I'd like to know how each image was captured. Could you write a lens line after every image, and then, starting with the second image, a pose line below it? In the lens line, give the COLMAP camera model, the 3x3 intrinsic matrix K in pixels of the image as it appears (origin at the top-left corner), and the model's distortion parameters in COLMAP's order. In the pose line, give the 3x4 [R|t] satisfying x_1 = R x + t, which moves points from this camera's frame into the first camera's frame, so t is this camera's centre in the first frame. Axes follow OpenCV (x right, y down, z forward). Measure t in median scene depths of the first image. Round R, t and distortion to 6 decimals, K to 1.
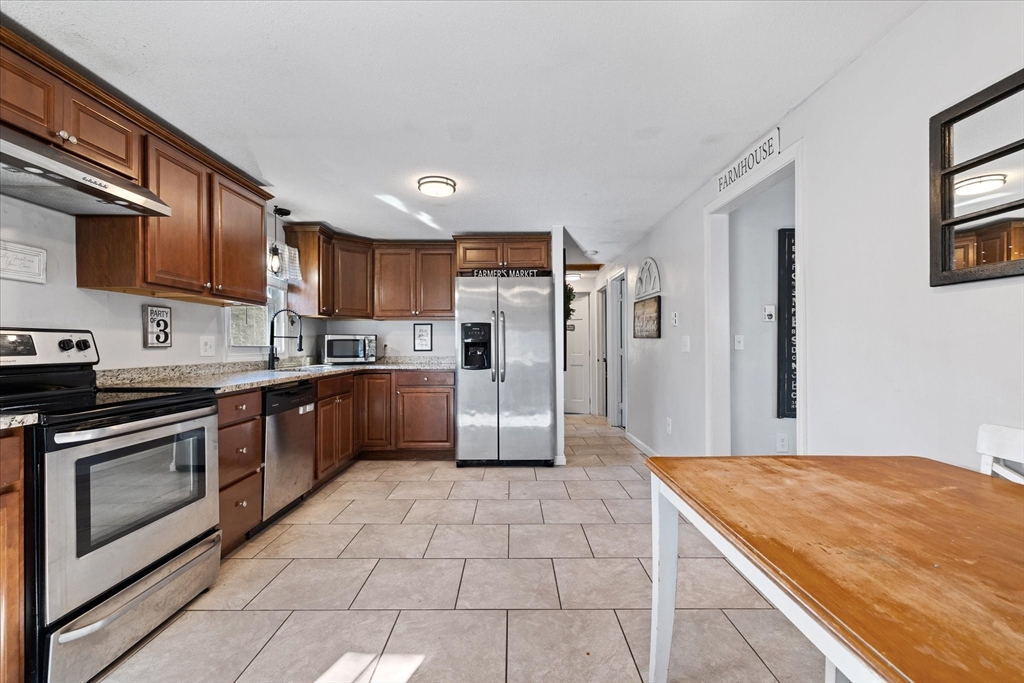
lens RADIAL K [[441.7, 0, 511.3], [0, 441.7, 345.2], [0, 0, 1]] dist [0.000746, 0.000217]
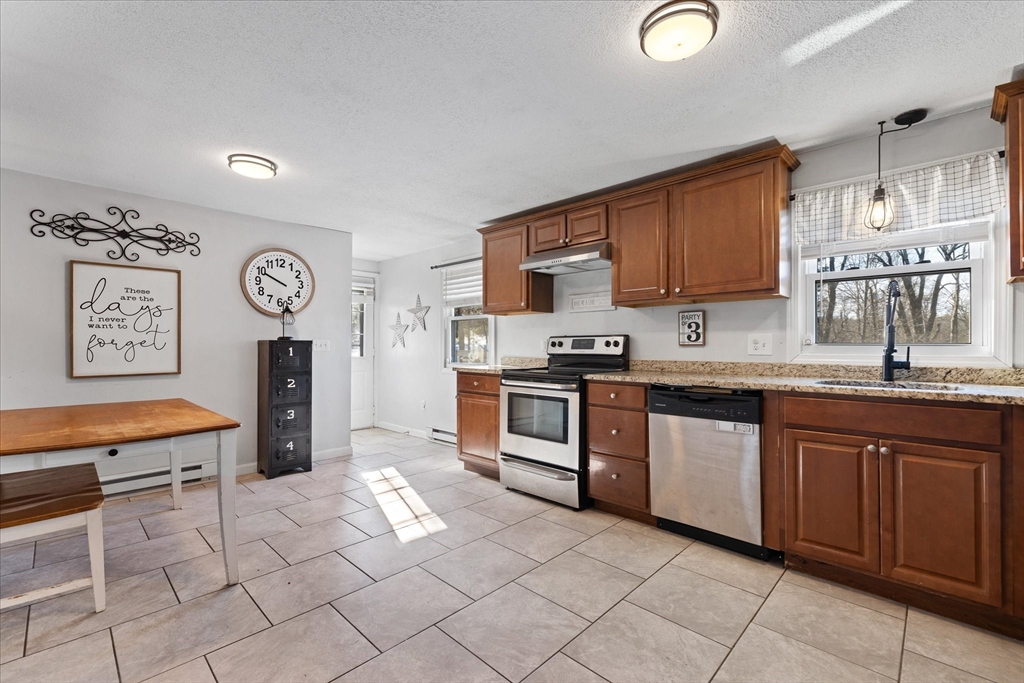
lens RADIAL K [[441.7, 0, 511.3], [0, 441.7, 345.2], [0, 0, 1]] dist [0.000746, 0.000217]
pose [[-0.695122, 0.003847, -0.718881, 0.278095], [0.004800, 0.999988, 0.000709, 0.000910], [0.718876, -0.002958, -0.695132, 1.014296]]
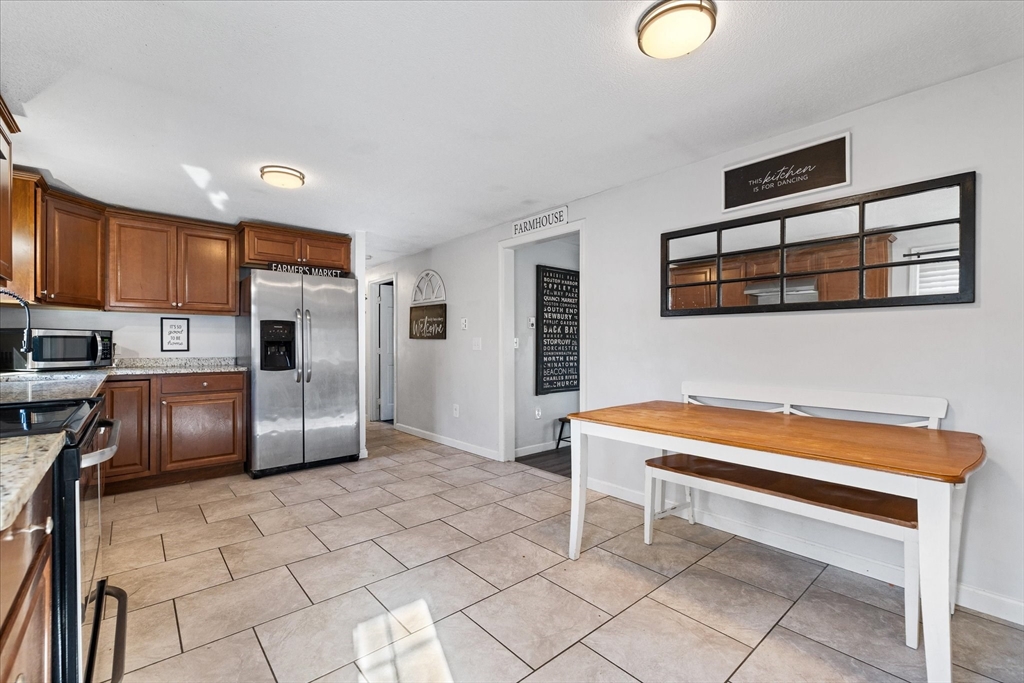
lens RADIAL K [[441.7, 0, 511.3], [0, 441.7, 345.2], [0, 0, 1]] dist [0.000746, 0.000217]
pose [[0.755932, 0.001731, 0.654648, -0.347688], [-0.002014, 0.999998, -0.000319, 0.001000], [-0.654647, -0.001077, 0.755934, -0.032729]]
